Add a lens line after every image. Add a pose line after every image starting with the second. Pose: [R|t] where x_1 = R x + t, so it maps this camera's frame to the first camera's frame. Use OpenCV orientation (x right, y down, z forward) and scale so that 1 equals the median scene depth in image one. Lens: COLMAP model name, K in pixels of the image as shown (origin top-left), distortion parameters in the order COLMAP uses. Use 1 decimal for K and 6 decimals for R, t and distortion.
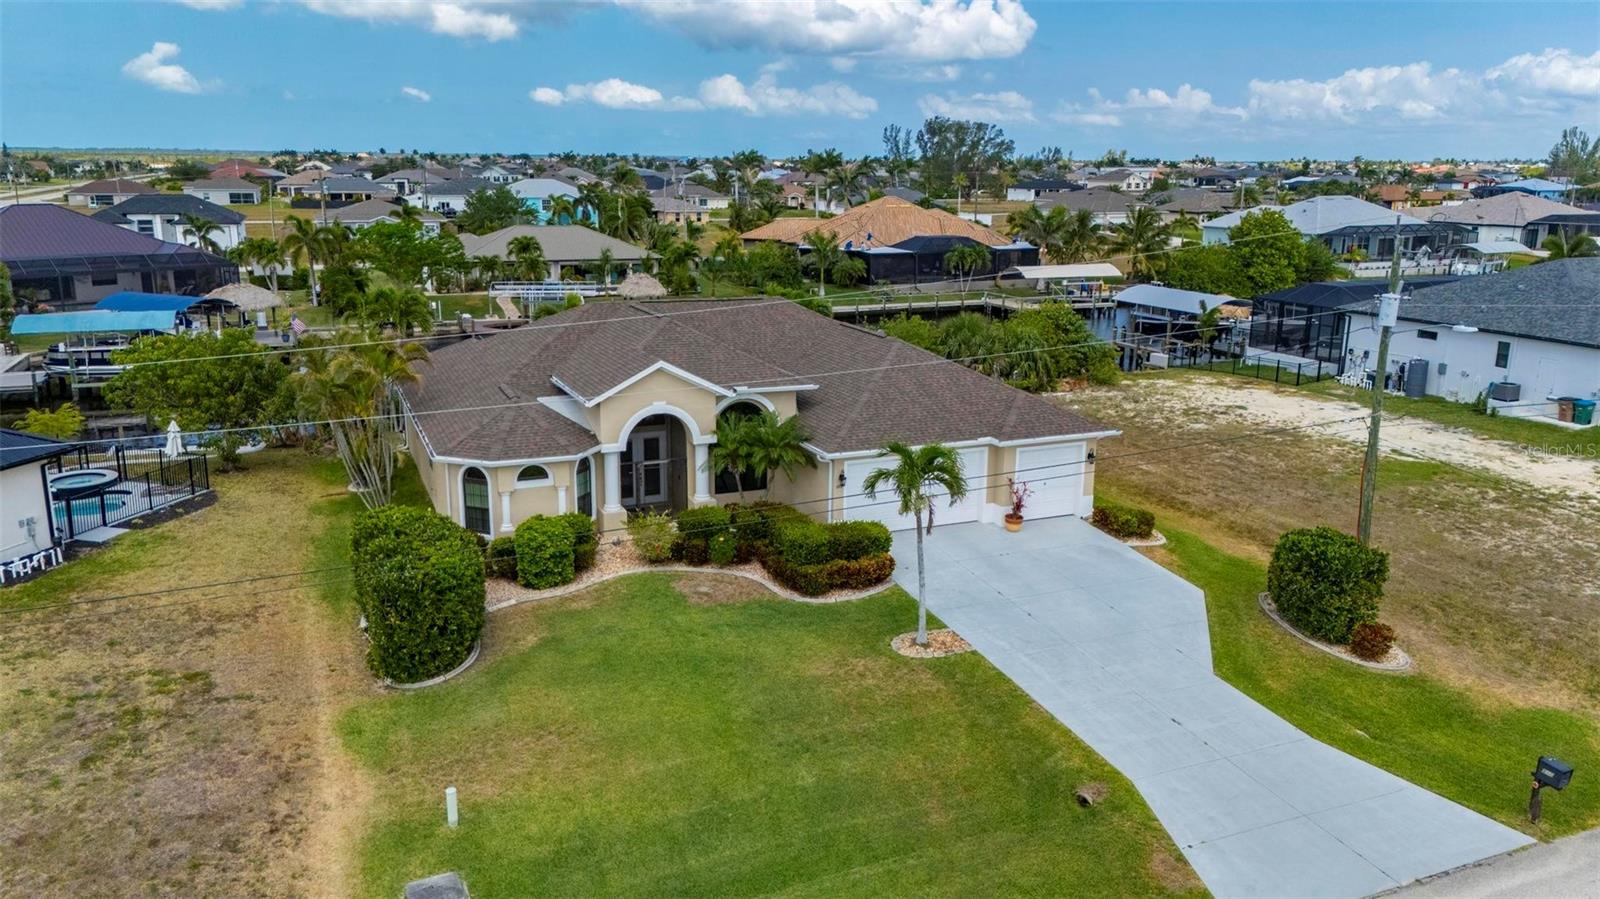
lens RADIAL K [[1167.0, 0, 794.0], [0, 1167.0, 446.4], [0, 0, 1]] dist [0.071831, -0.061052]
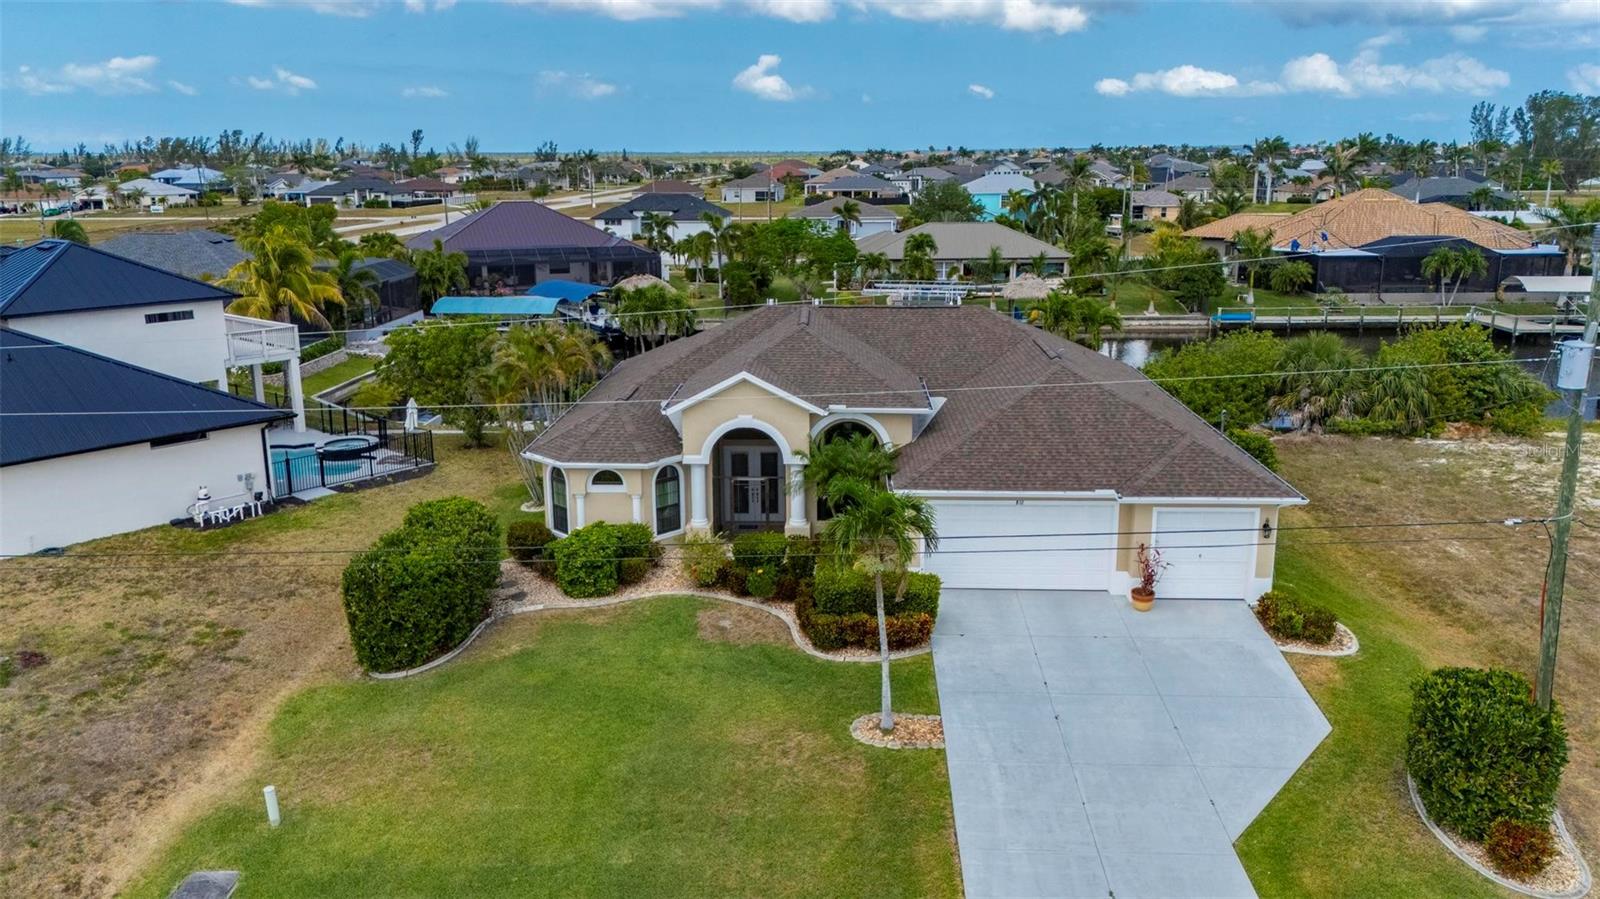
lens RADIAL K [[1189.4, 0, 802.8], [0, 1189.4, 443.1], [0, 0, 1]] dist [0.064556, -0.053717]
pose [[0.902643, 0.087659, -0.421369, 0.321248], [-0.088383, 0.995927, 0.017855, -0.036326], [0.421218, 0.021125, 0.906713, 0.157597]]
